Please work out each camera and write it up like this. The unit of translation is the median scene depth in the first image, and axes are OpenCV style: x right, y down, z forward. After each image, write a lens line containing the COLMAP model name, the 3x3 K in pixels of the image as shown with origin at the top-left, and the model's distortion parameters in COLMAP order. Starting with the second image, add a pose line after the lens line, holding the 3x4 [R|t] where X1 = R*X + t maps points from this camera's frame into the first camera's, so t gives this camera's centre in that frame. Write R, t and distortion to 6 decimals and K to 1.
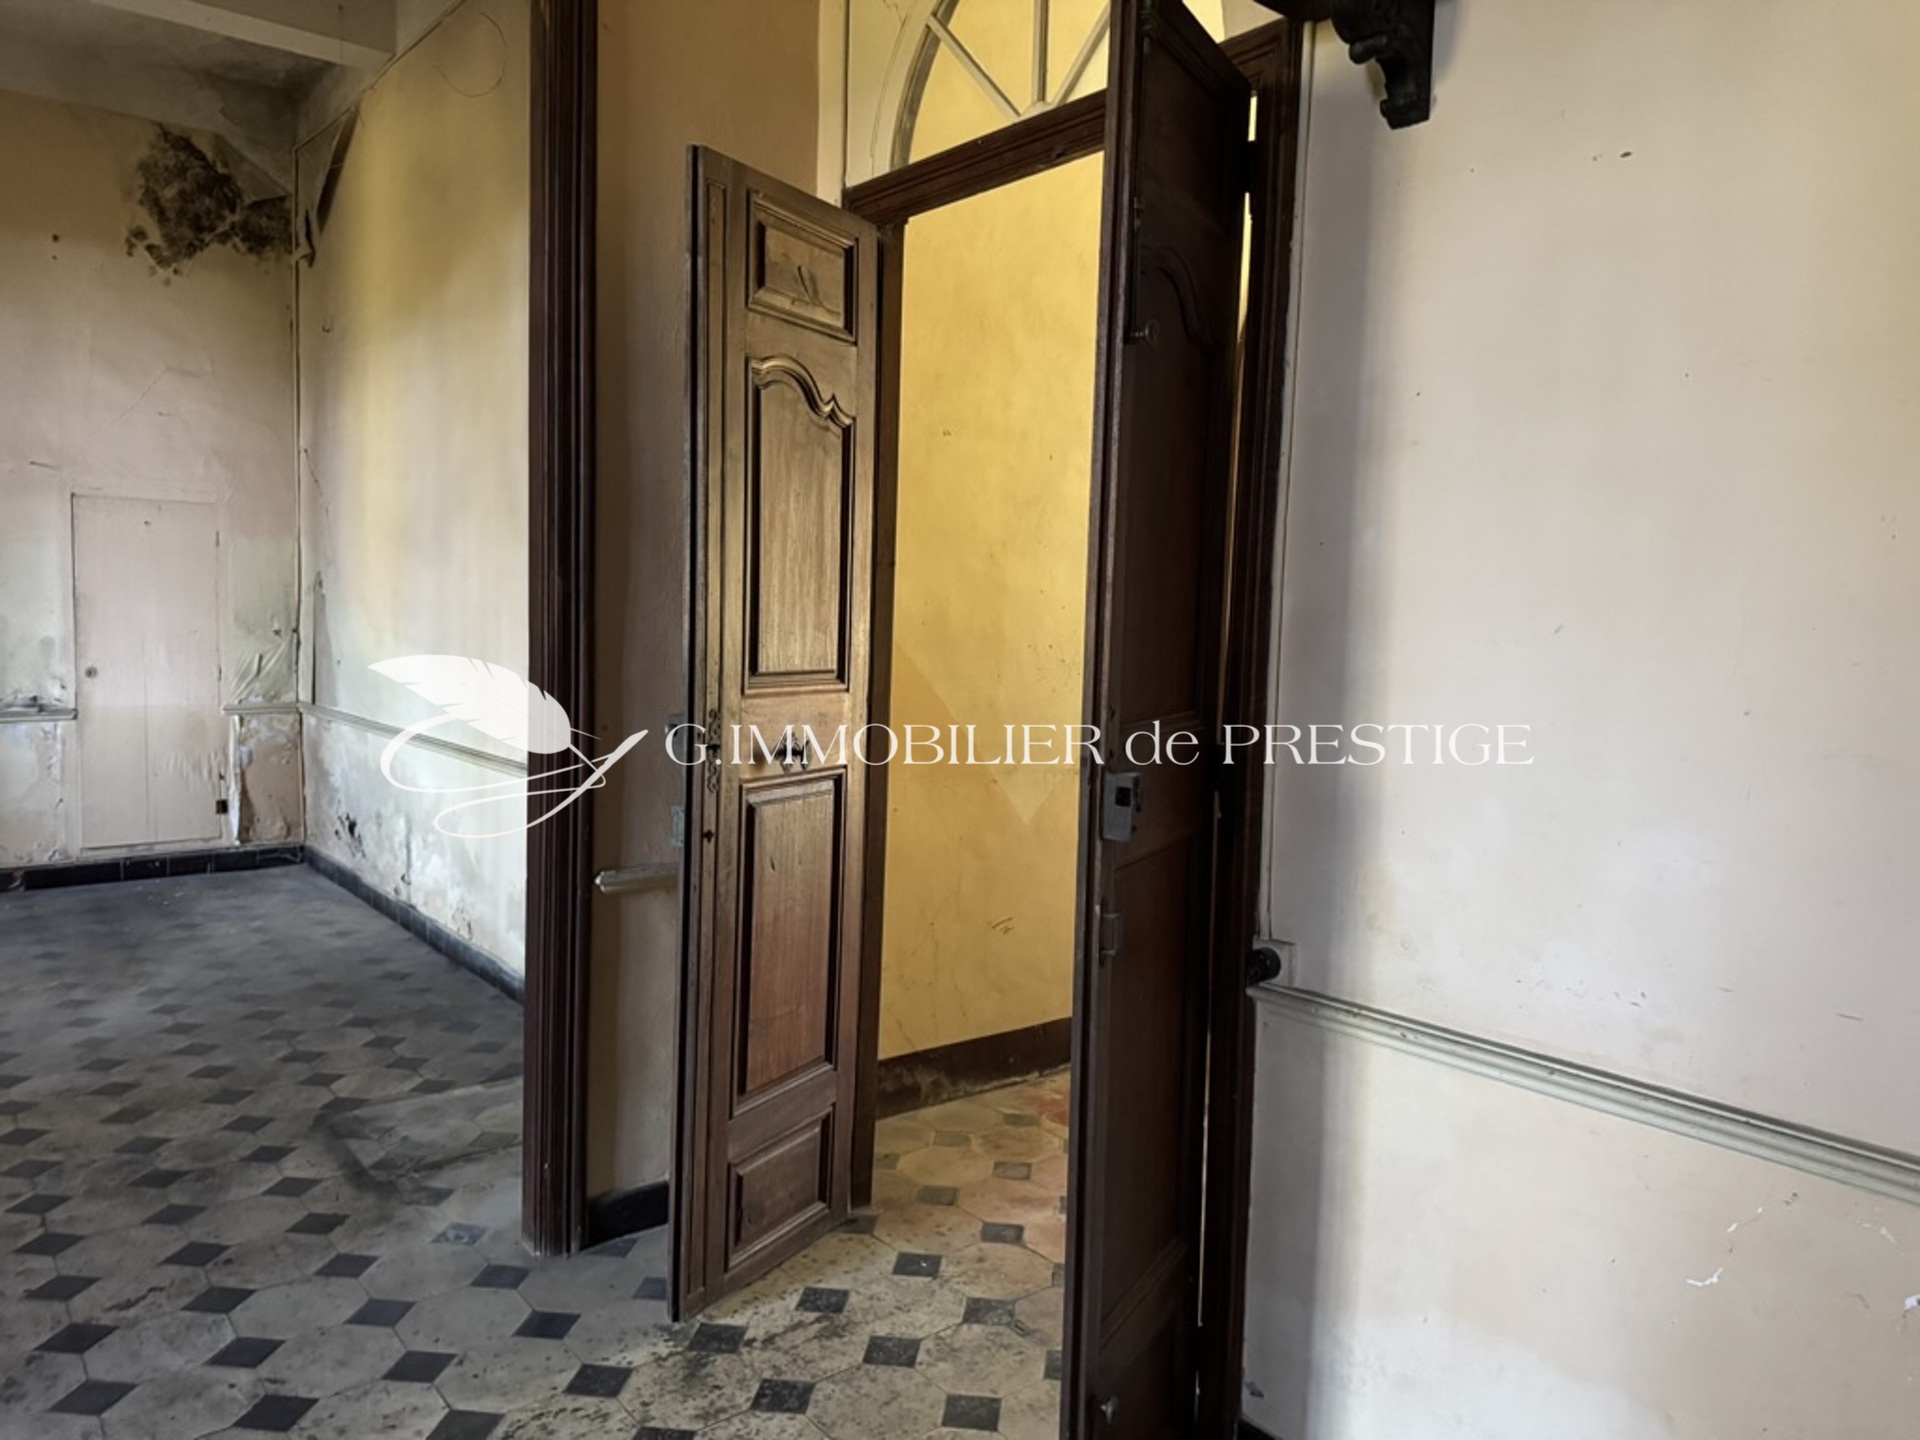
lens RADIAL K [[1367.8, 0, 965.8], [0, 1367.8, 699.7], [0, 0, 1]] dist [0.023456, -0.017936]
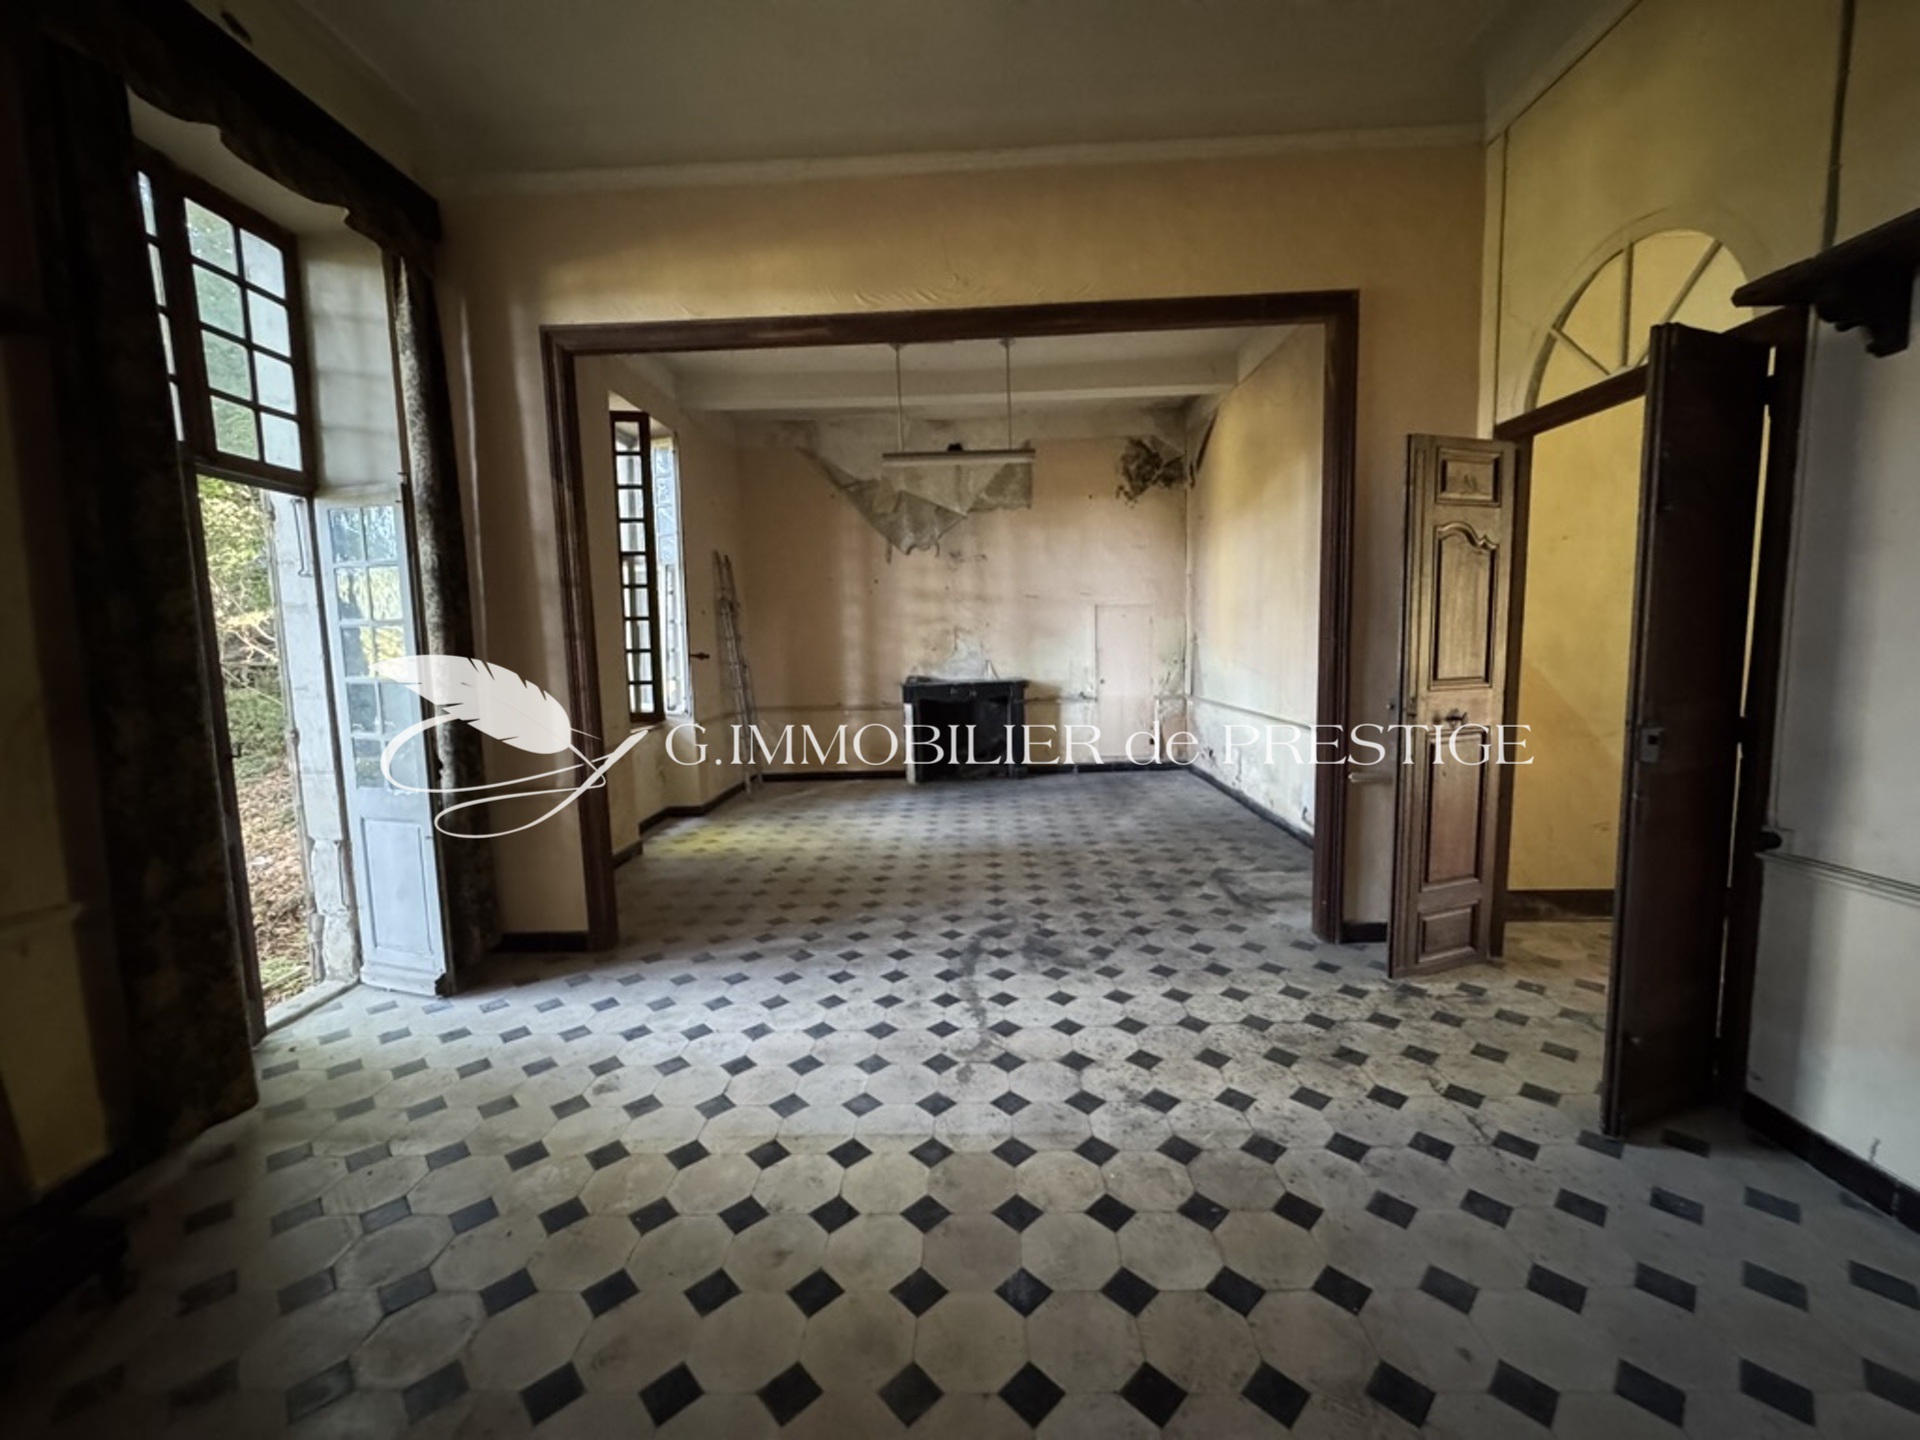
lens RADIAL K [[769.4, 0, 959.8], [0, 769.4, 716.7], [0, 0, 1]] dist [-0.003004, 0.000453]
pose [[0.765890, 0.016974, -0.642748, 0.036636], [0.003147, 0.999541, 0.030147, -0.000379], [0.642964, -0.025112, 0.765484, -0.315939]]
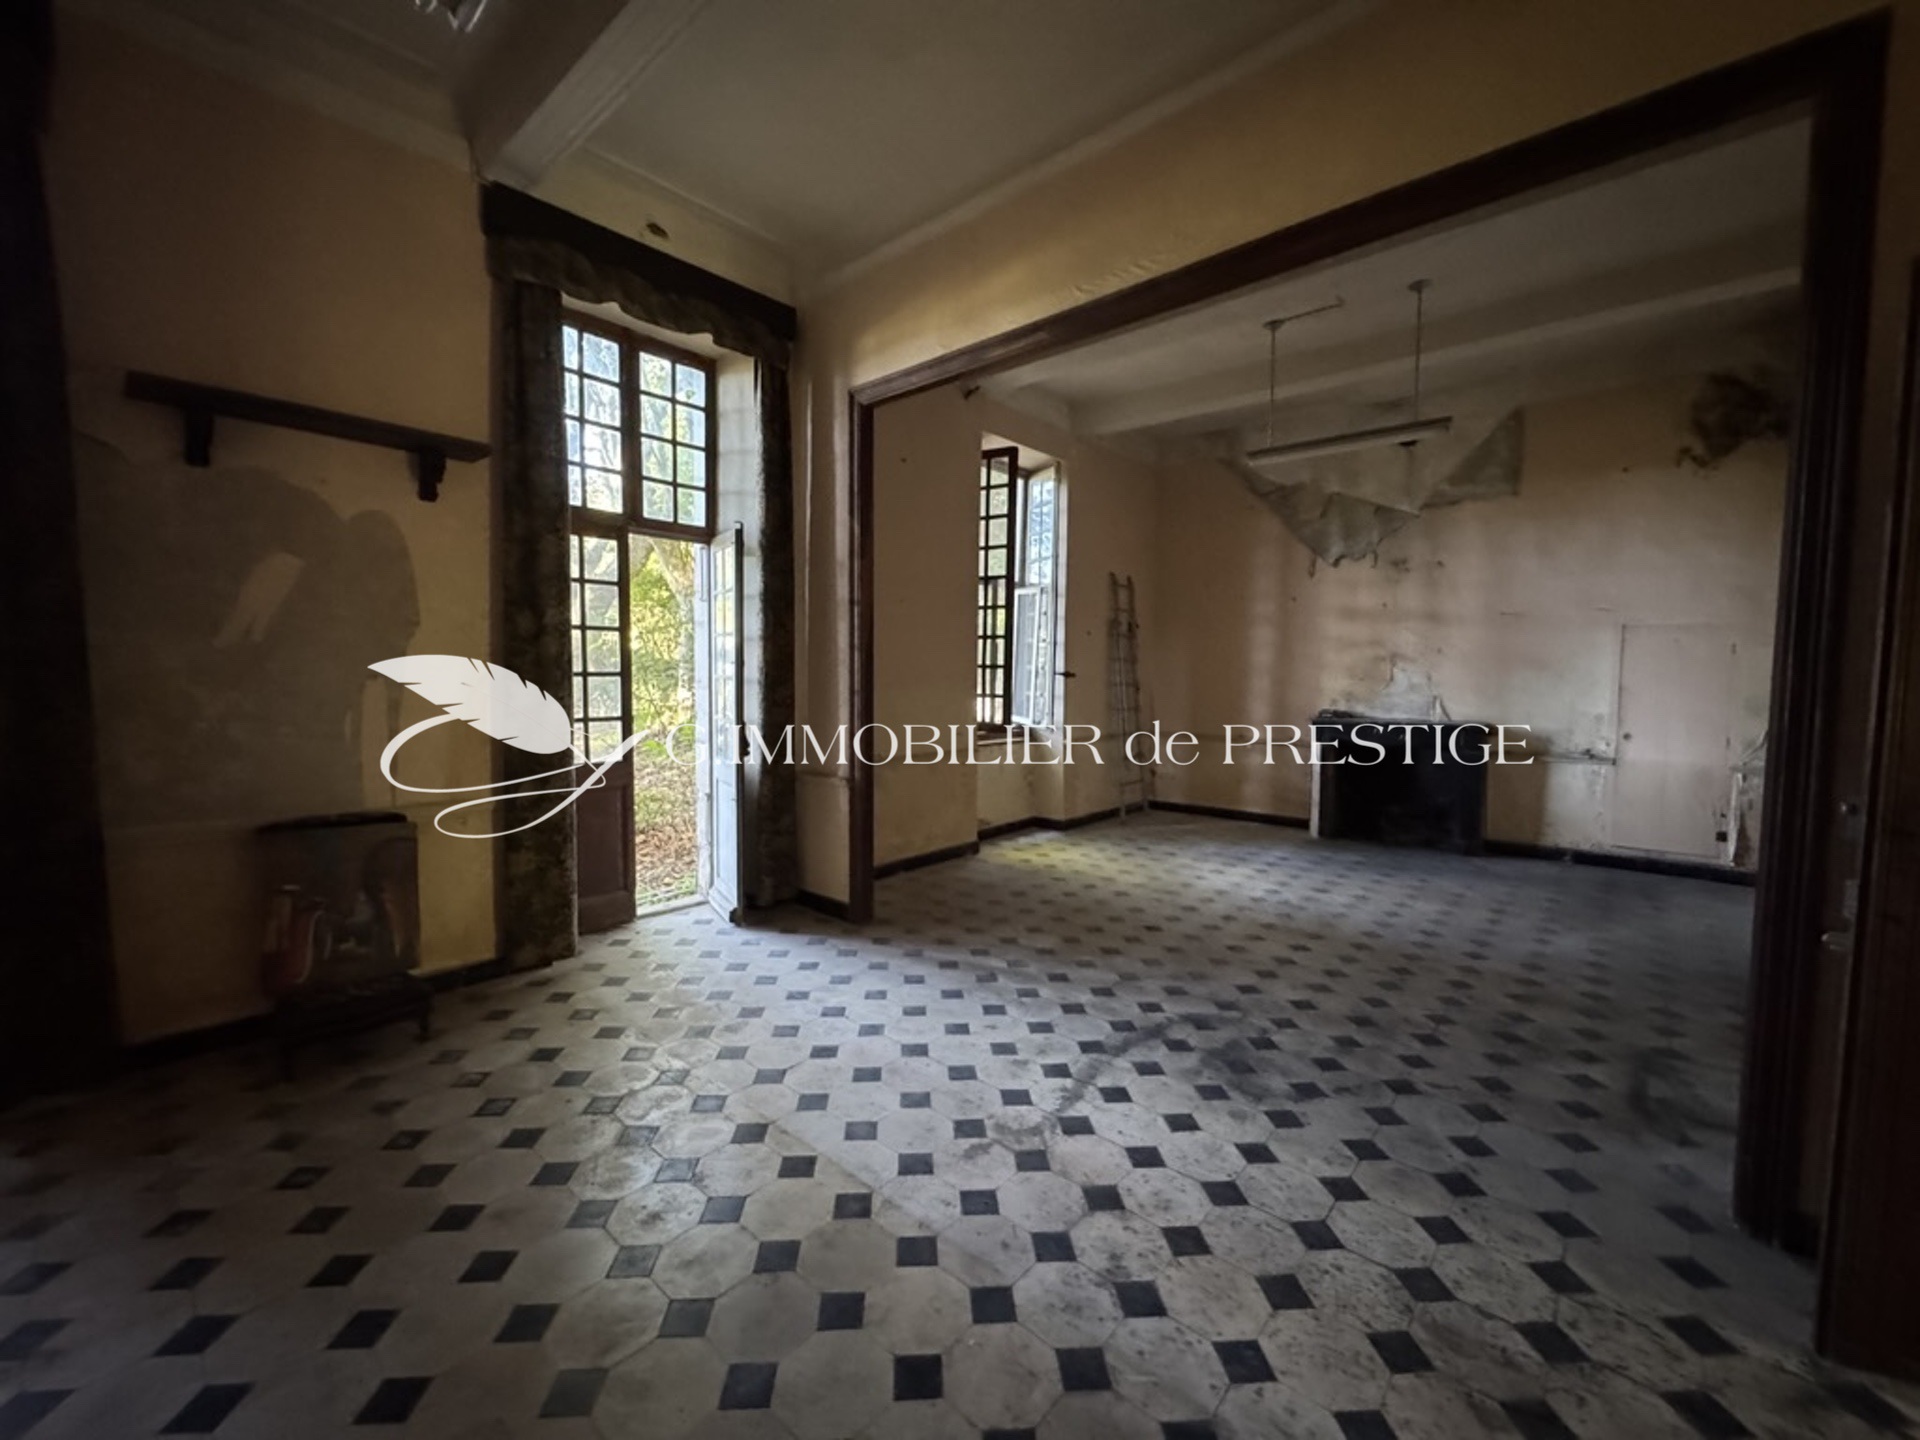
lens RADIAL K [[769.4, 0, 957.9], [0, 769.4, 718.2], [0, 0, 1]] dist [-0.003004, 0.000453]
pose [[0.173178, 0.035142, -0.984263, 0.217457], [-0.072909, 0.997079, 0.022771, -0.010176], [0.982188, 0.067818, 0.175235, 0.170969]]
